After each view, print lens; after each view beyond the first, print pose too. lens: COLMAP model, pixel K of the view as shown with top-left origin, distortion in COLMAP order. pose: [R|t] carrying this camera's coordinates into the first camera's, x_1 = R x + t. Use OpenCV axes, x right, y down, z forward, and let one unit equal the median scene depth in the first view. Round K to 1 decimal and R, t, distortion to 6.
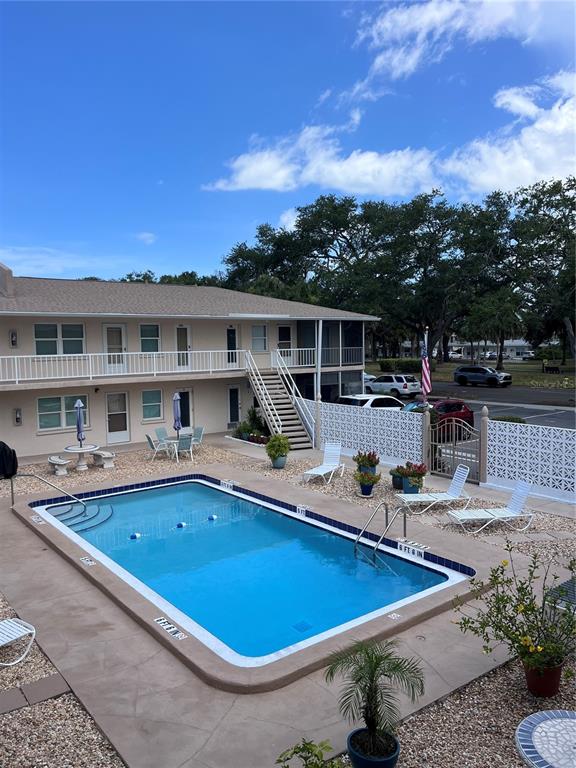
lens RADIAL K [[595.1, 0, 290.5], [0, 595.1, 386.3], [0, 0, 1]] dist [0.037995, -0.035526]
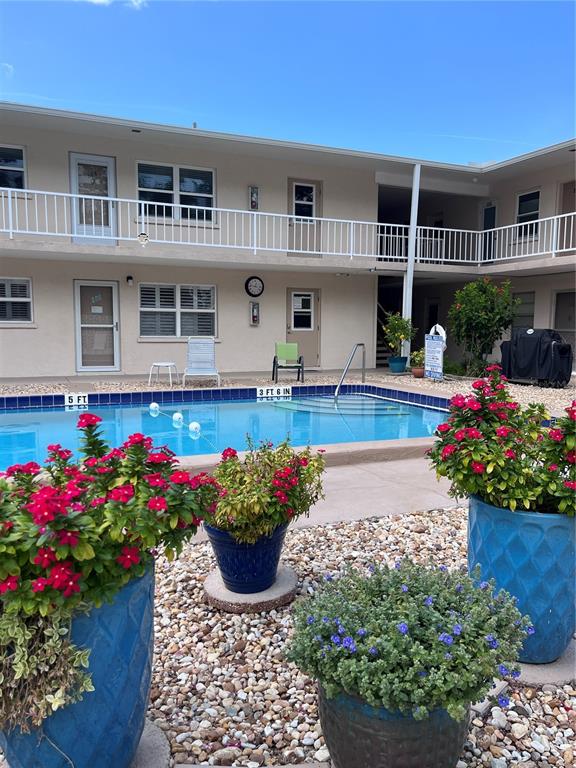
lens RADIAL K [[611.8, 0, 292.4], [0, 611.8, 390.7], [0, 0, 1]] dist [0.053204, 0.000326]
pose [[-0.235213, 0.110553, -0.965636, 0.197849], [-0.084853, 0.987381, 0.133711, 0.077995], [0.968233, 0.113388, -0.222865, 0.758391]]
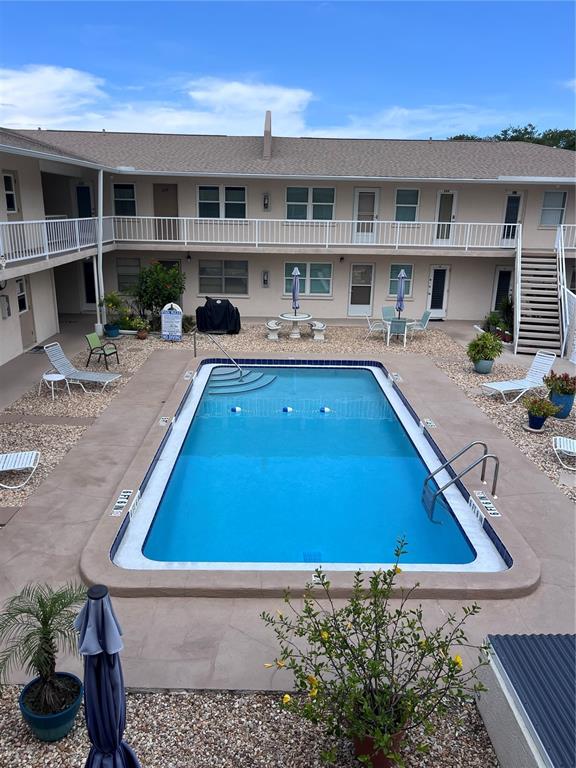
lens RADIAL K [[595.1, 0, 286.4], [0, 595.1, 393.7], [0, 0, 1]] dist [0.037995, -0.035526]
pose [[0.797596, 0.210826, -0.565149, 0.216465], [-0.079454, 0.965487, 0.248036, -0.017567], [0.597937, -0.152929, 0.786819, 0.157601]]
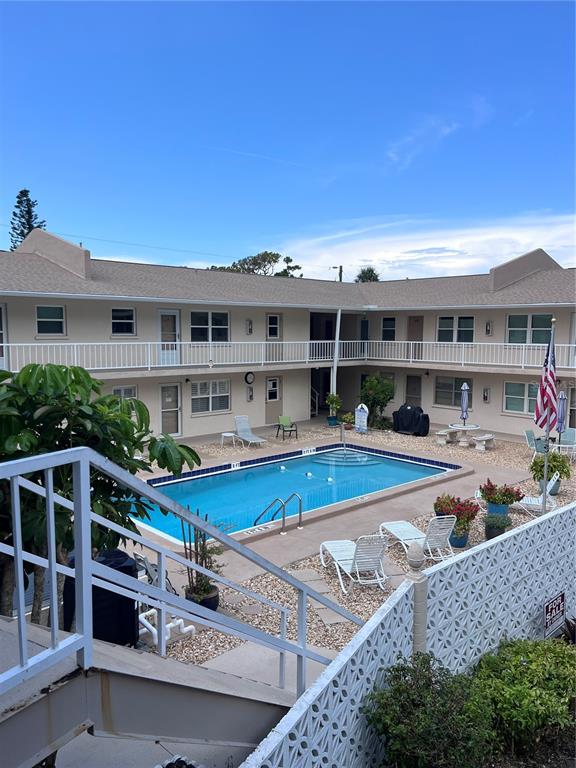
lens RADIAL K [[595.1, 0, 285.1], [0, 595.1, 386.4], [0, 0, 1]] dist [0.037995, -0.035526]
pose [[0.079986, 0.110711, -0.990629, 0.661027], [-0.086382, 0.990844, 0.103760, -0.052724], [0.993046, 0.077273, 0.088818, 0.508837]]
